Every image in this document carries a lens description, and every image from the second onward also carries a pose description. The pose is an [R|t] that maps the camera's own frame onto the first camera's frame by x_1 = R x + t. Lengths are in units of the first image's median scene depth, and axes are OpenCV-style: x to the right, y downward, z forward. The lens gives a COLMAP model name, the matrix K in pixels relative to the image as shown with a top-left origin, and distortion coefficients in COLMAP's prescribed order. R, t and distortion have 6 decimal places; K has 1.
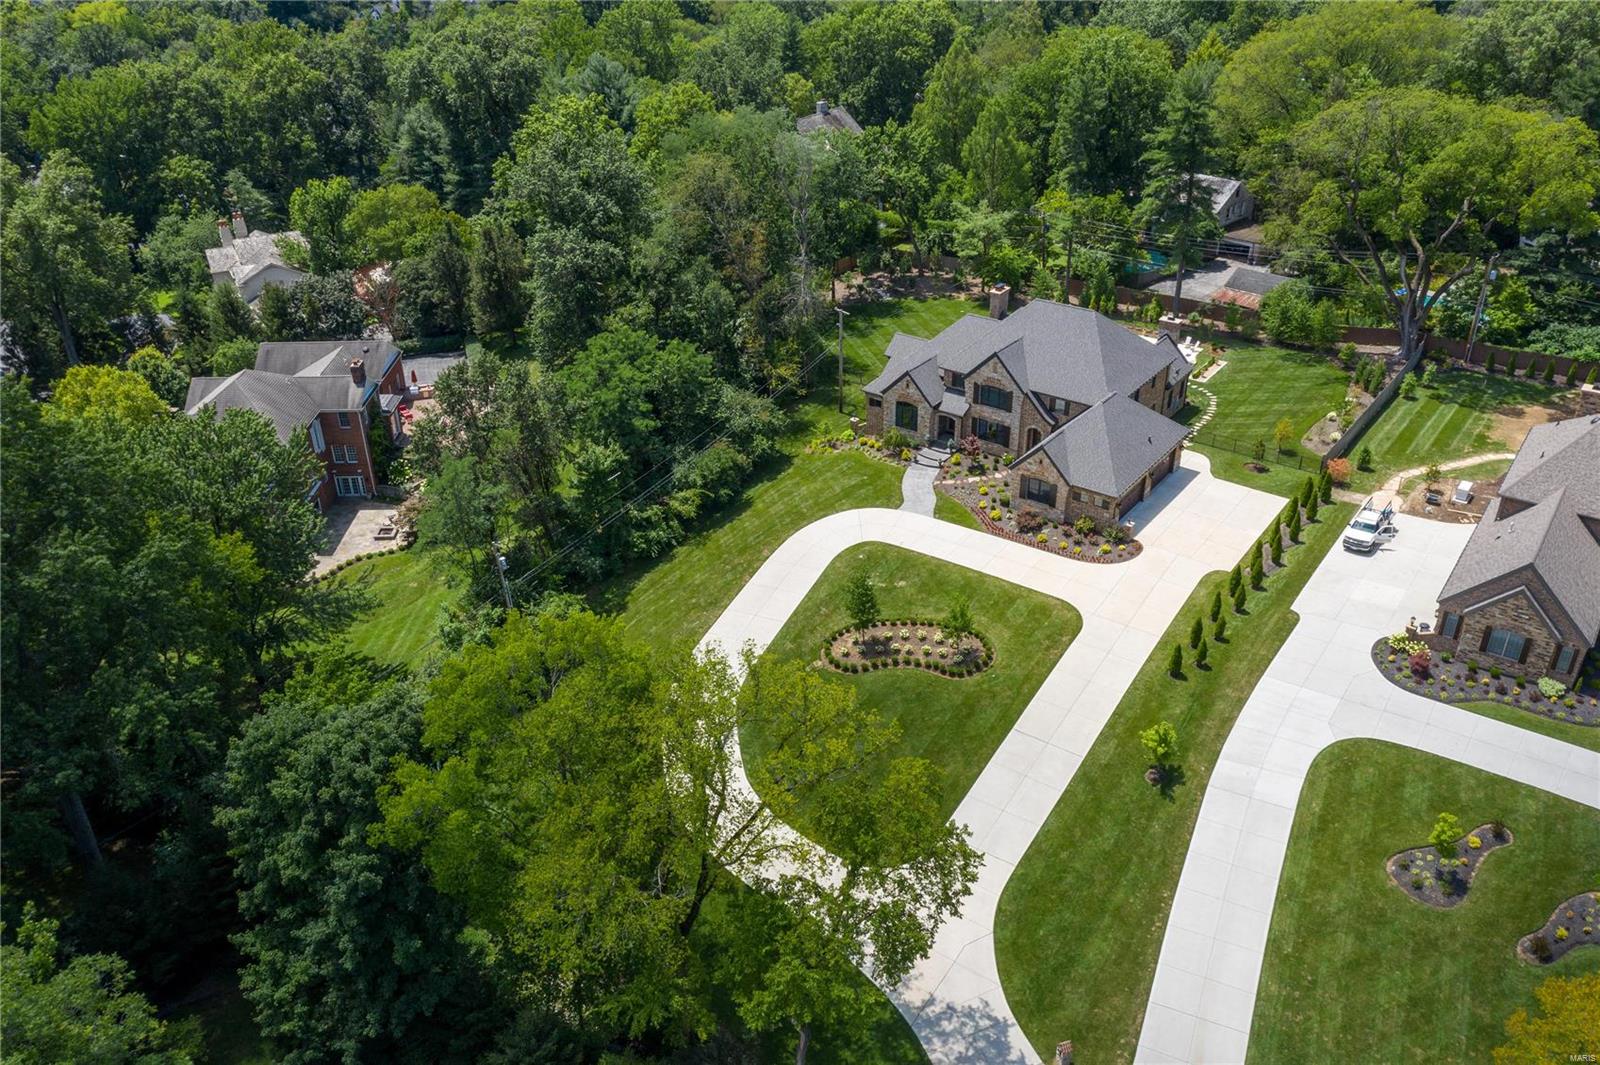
lens RADIAL K [[1256.9, 0, 800.0], [0, 1256.9, 532.5], [0, 0, 1]] dist [-0.011476, 0.006284]
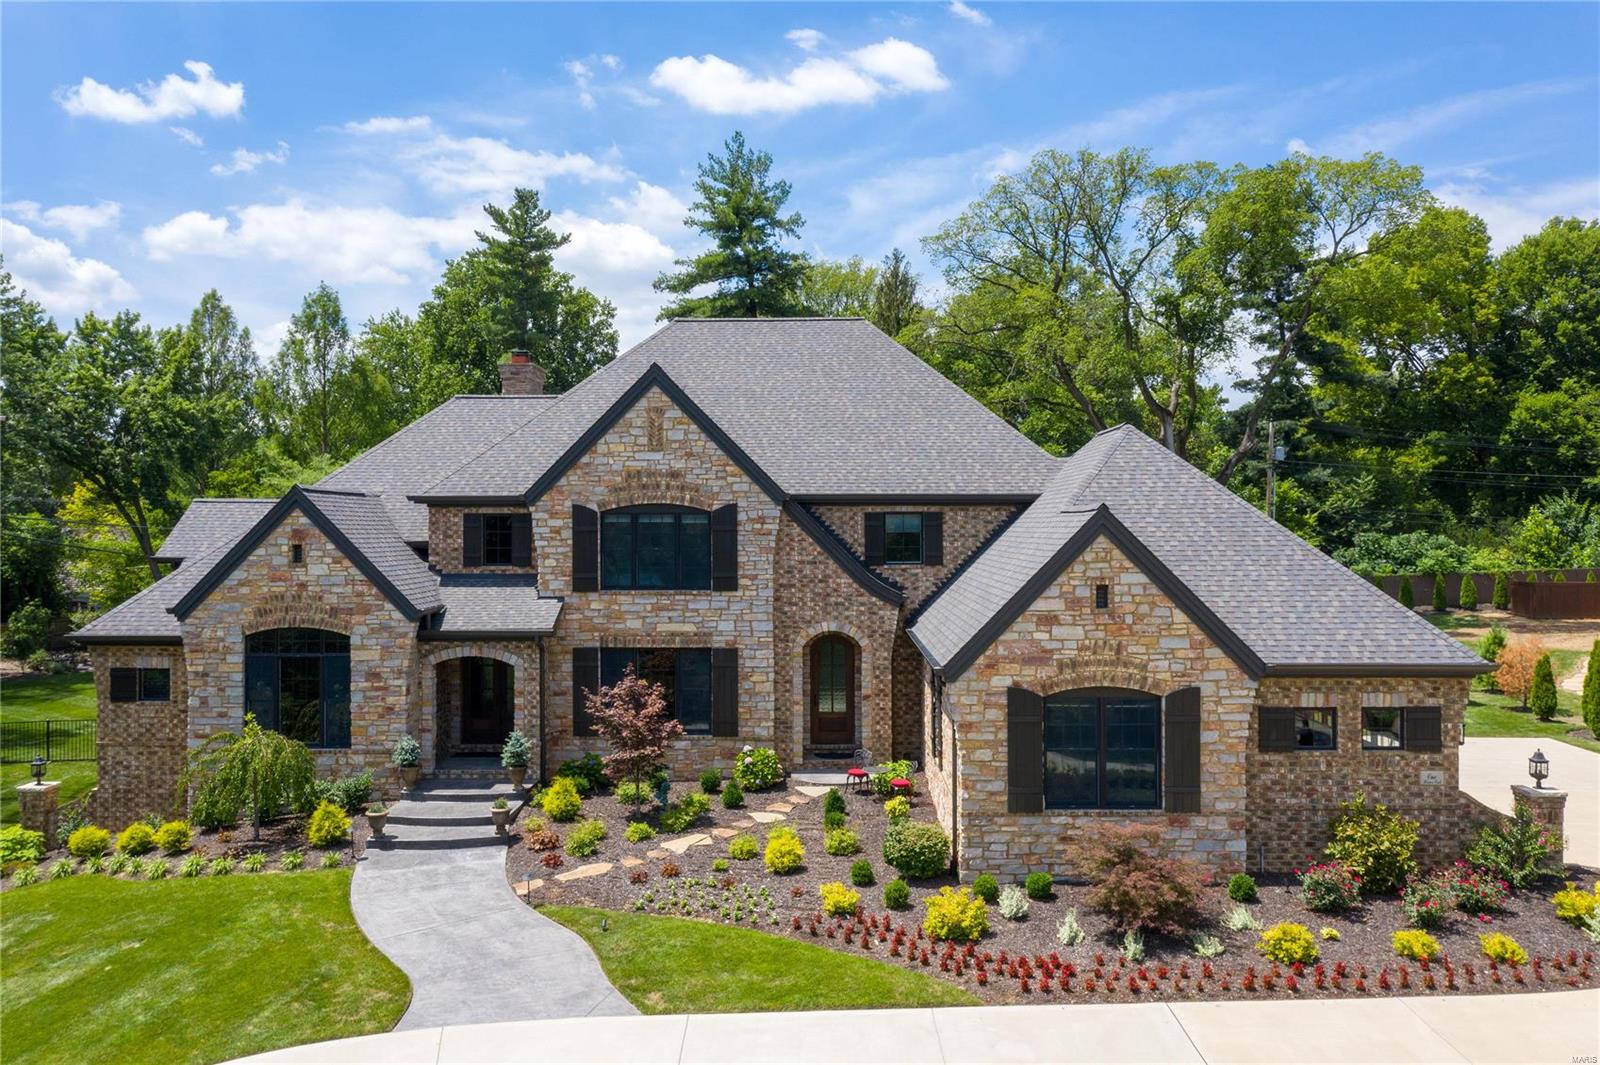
lens RADIAL K [[1256.9, 0, 800.0], [0, 1256.9, 532.5], [0, 0, 1]] dist [-0.011476, 0.006284]
pose [[0.809846, 0.009751, 0.586561, 0.022534], [0.282284, 0.870020, -0.404204, 0.005836], [-0.514261, 0.492920, 0.701830, 0.806414]]
